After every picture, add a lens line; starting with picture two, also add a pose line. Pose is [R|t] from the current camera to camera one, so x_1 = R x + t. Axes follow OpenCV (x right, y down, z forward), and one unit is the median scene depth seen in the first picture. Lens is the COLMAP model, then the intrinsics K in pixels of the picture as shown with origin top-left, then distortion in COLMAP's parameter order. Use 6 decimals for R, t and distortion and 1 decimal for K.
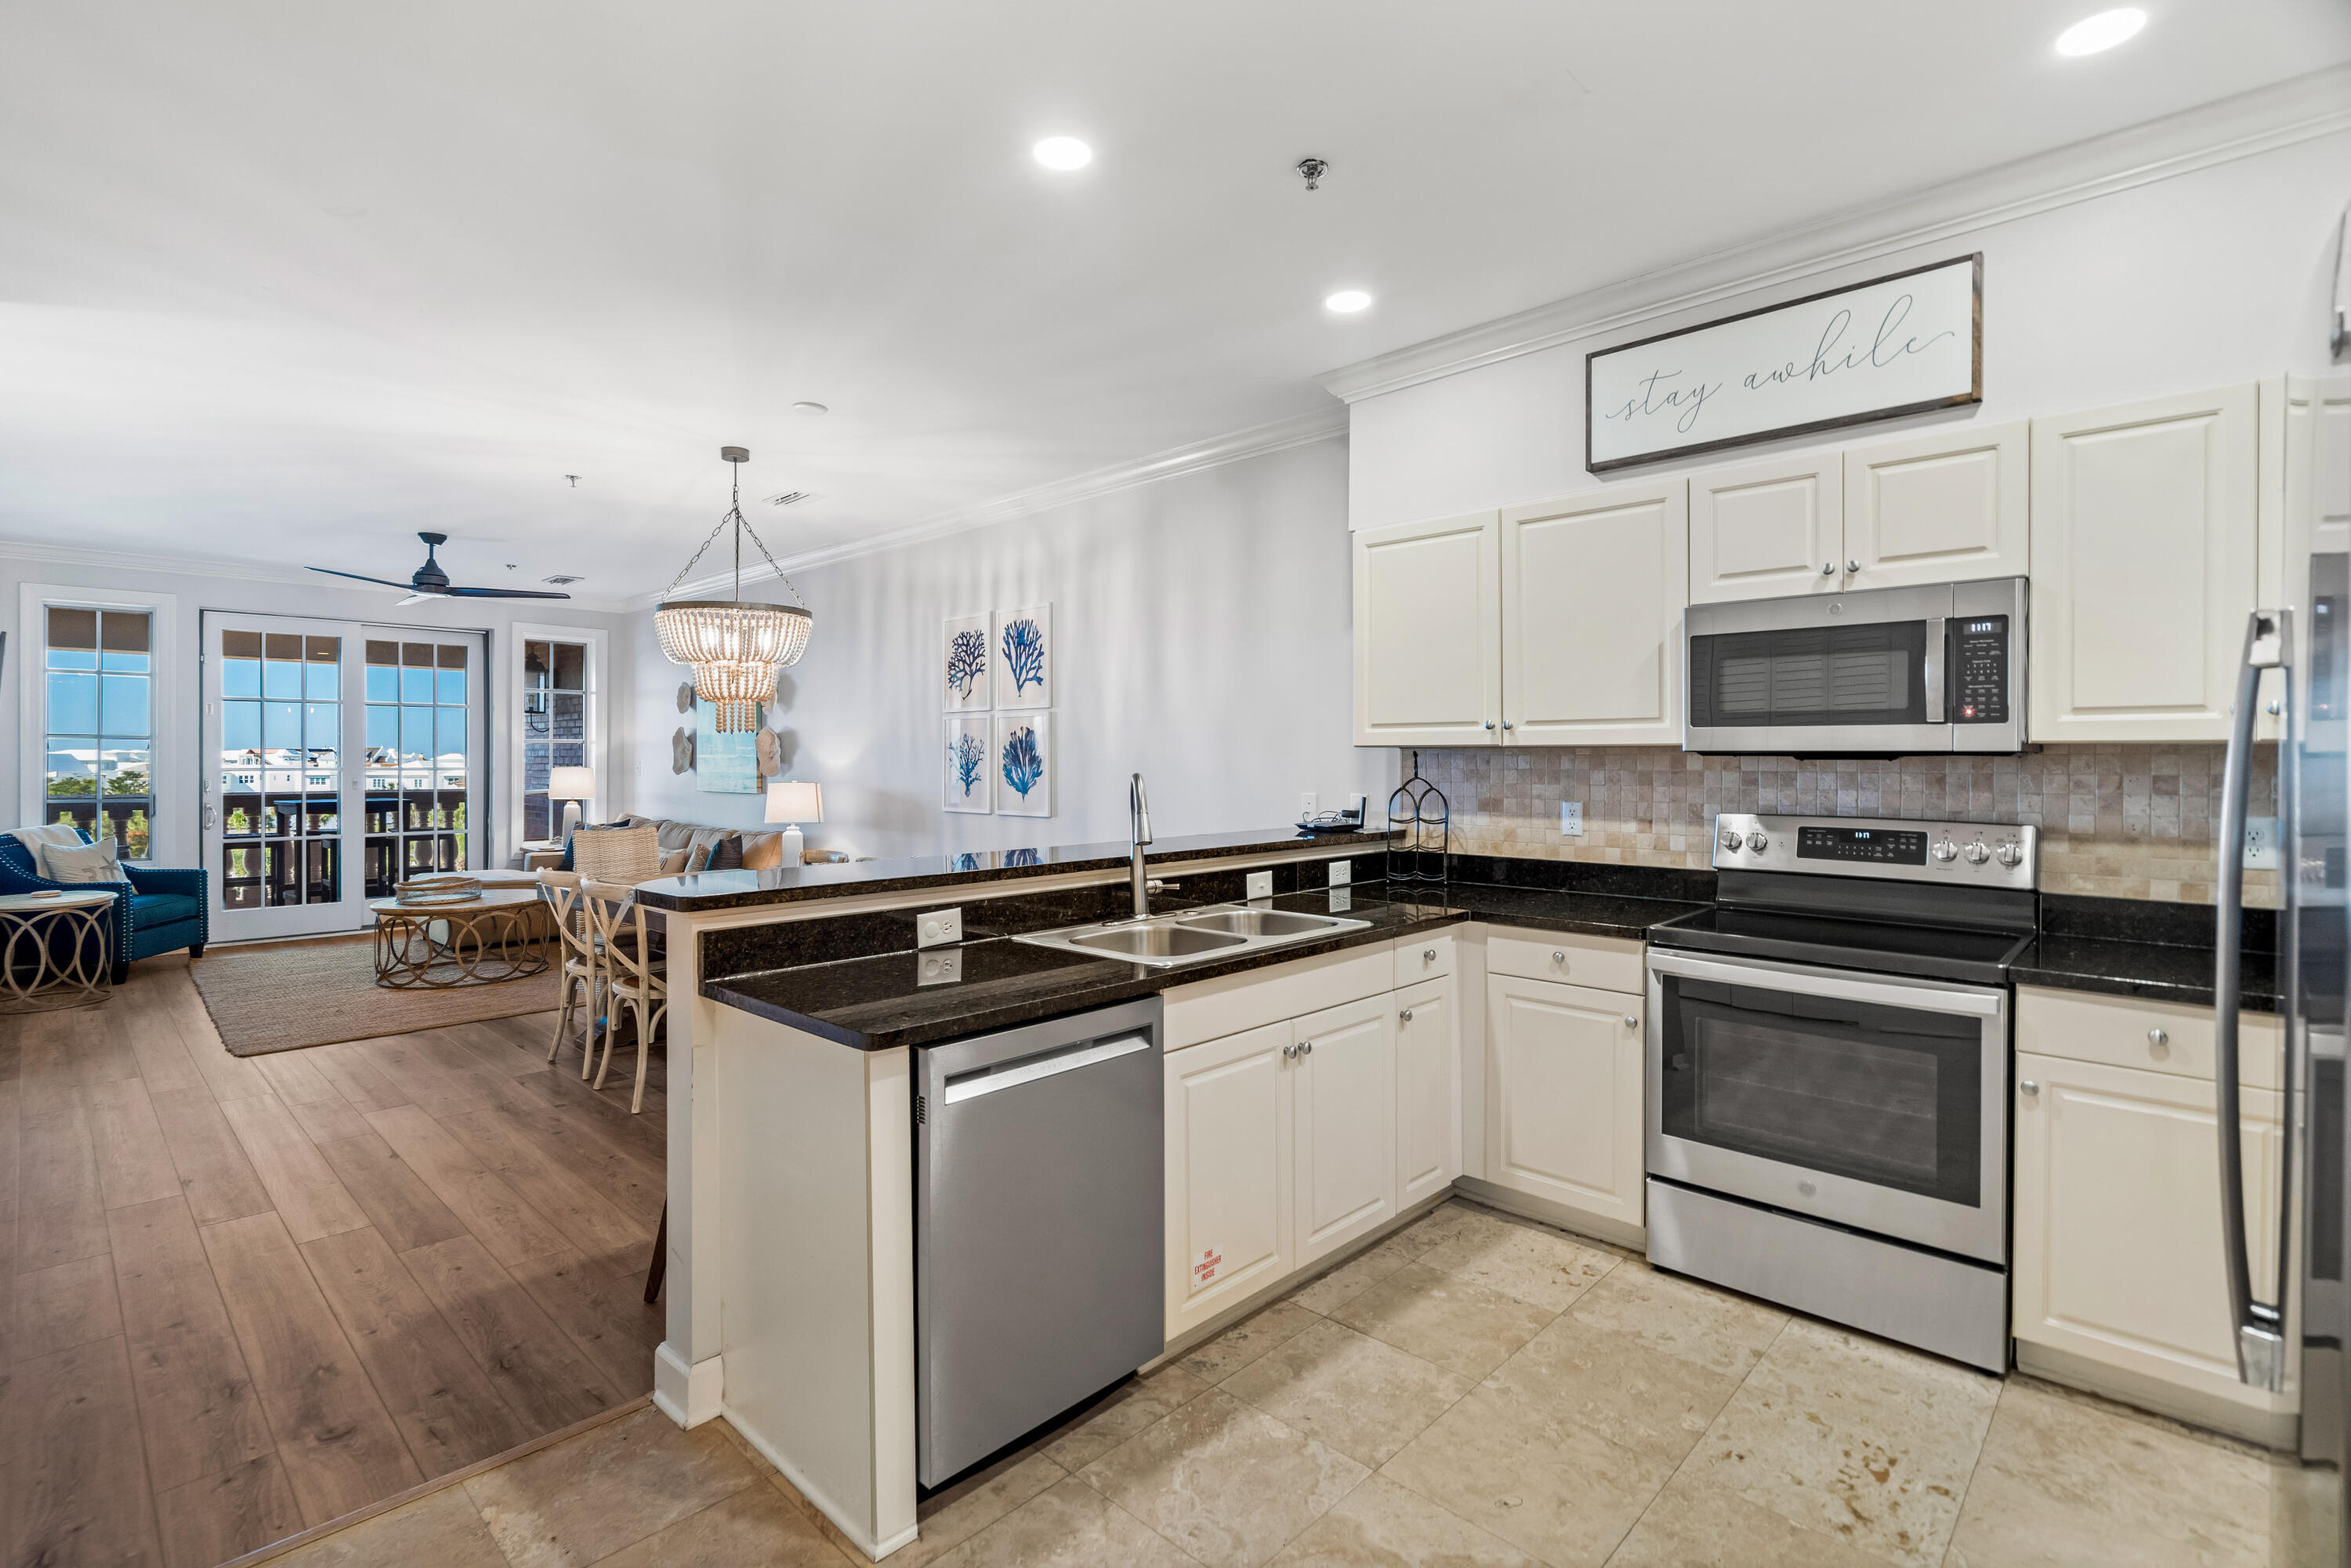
lens RADIAL K [[1105.7, 0, 1176.6], [0, 1105.7, 773.8], [0, 0, 1]] dist [0.002486, 0.001555]
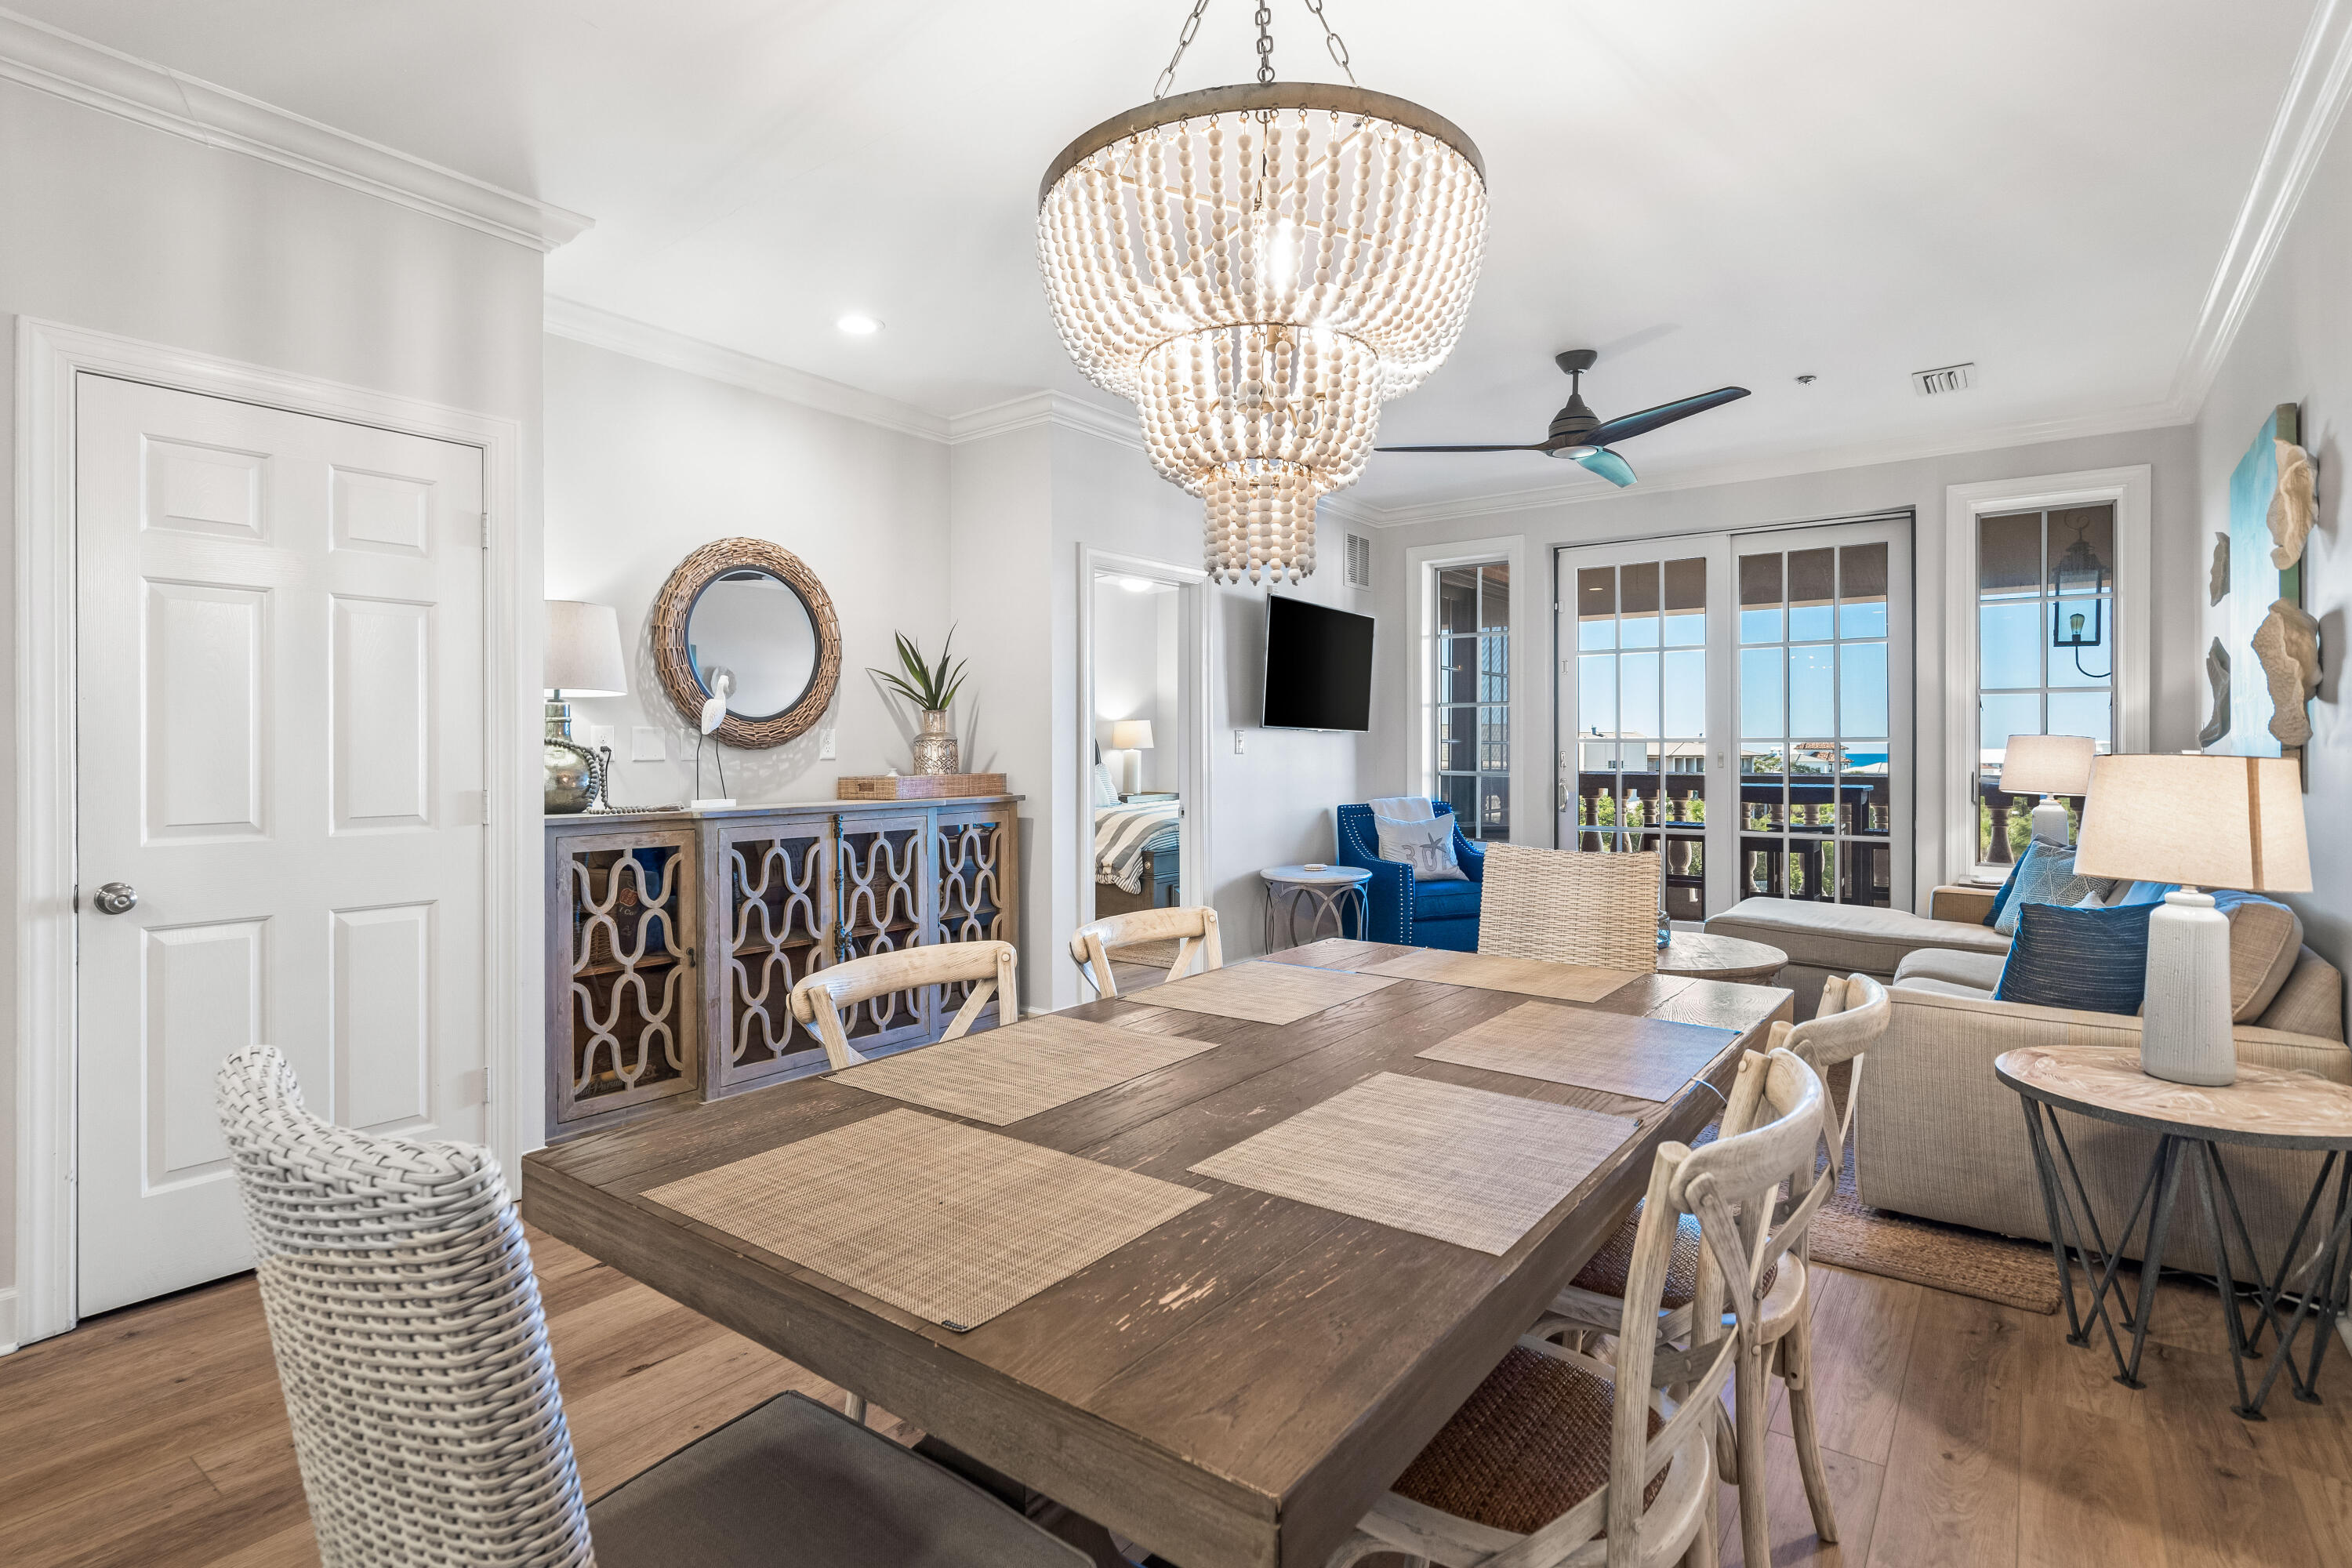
lens RADIAL K [[1190.5, 0, 1196.2], [0, 1190.5, 751.7], [0, 0, 1]] dist [0.002600, -0.000132]
pose [[0.138877, 0.001941, -0.990308, -0.032182], [-0.015283, 0.999883, -0.000184, 0.010285], [0.990192, 0.015160, 0.138890, 0.627917]]
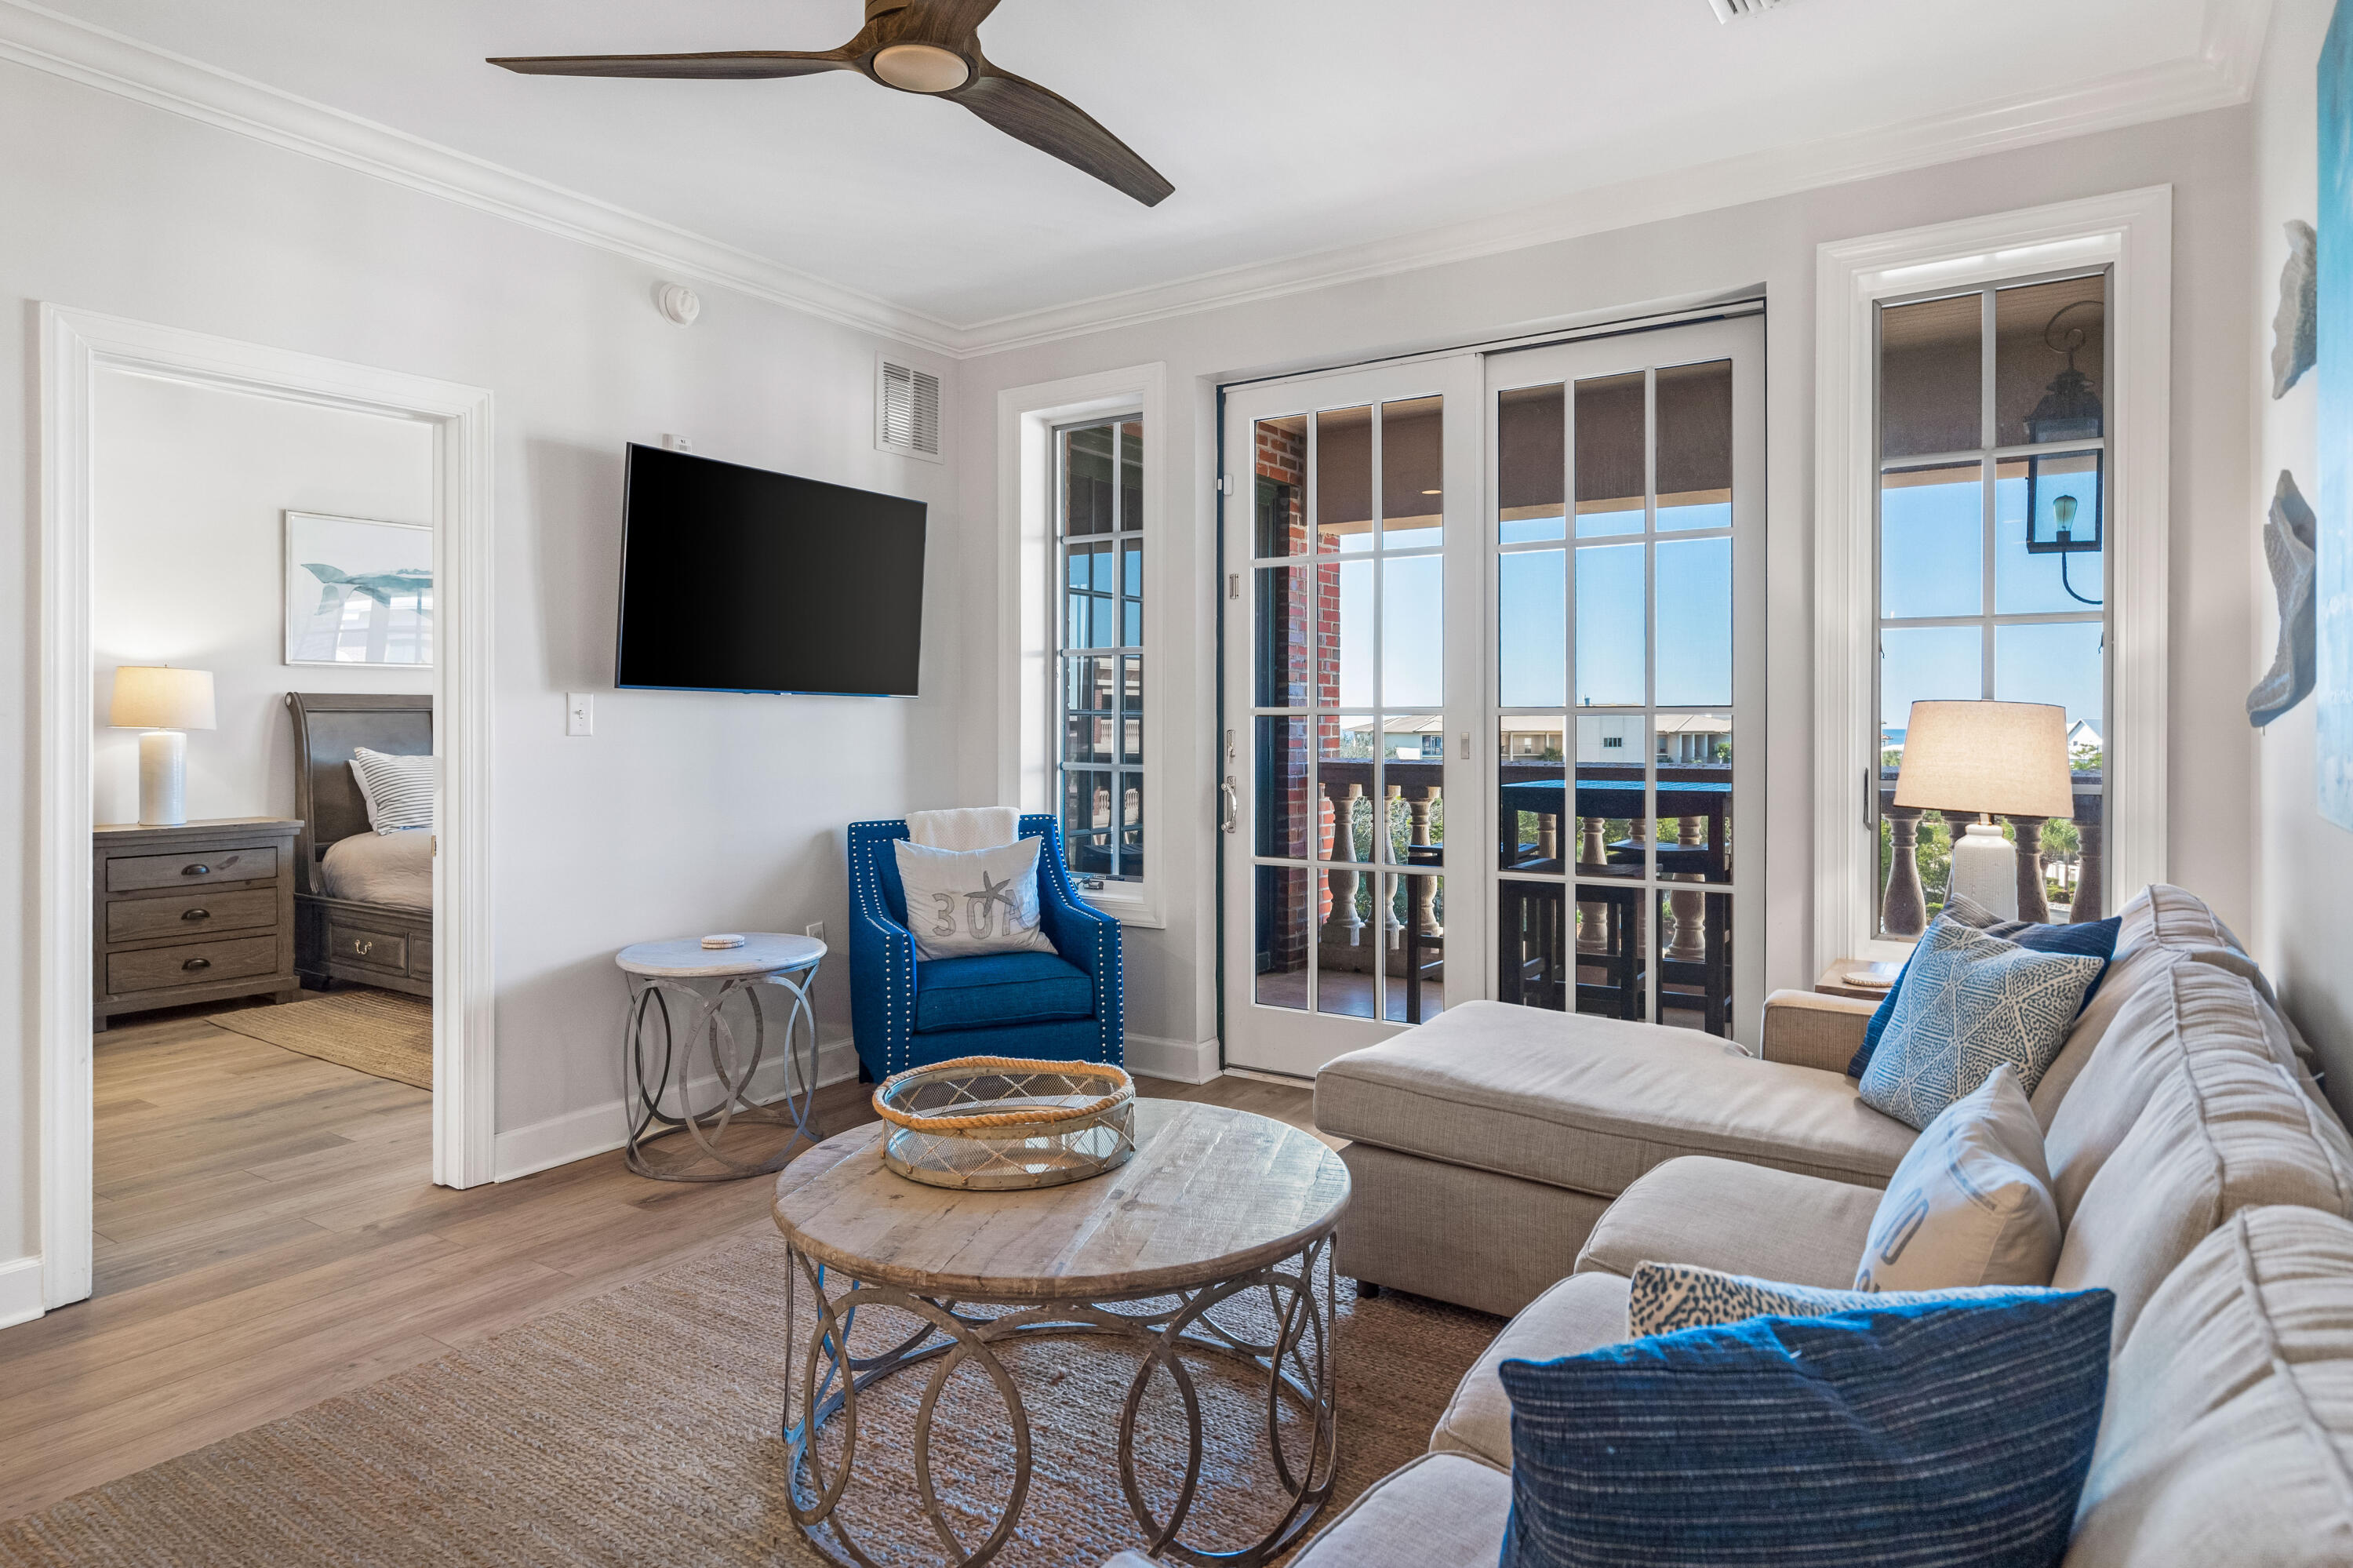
lens RADIAL K [[1402.0, 0, 1223.9], [0, 1402.0, 723.5], [0, 0, 1]] dist [0.016621, -0.000259]
pose [[0.194272, -0.000446, -0.980948, -0.277778], [-0.015968, 0.999866, -0.003617, 0.004848], [0.980818, 0.016367, 0.194239, 0.909714]]
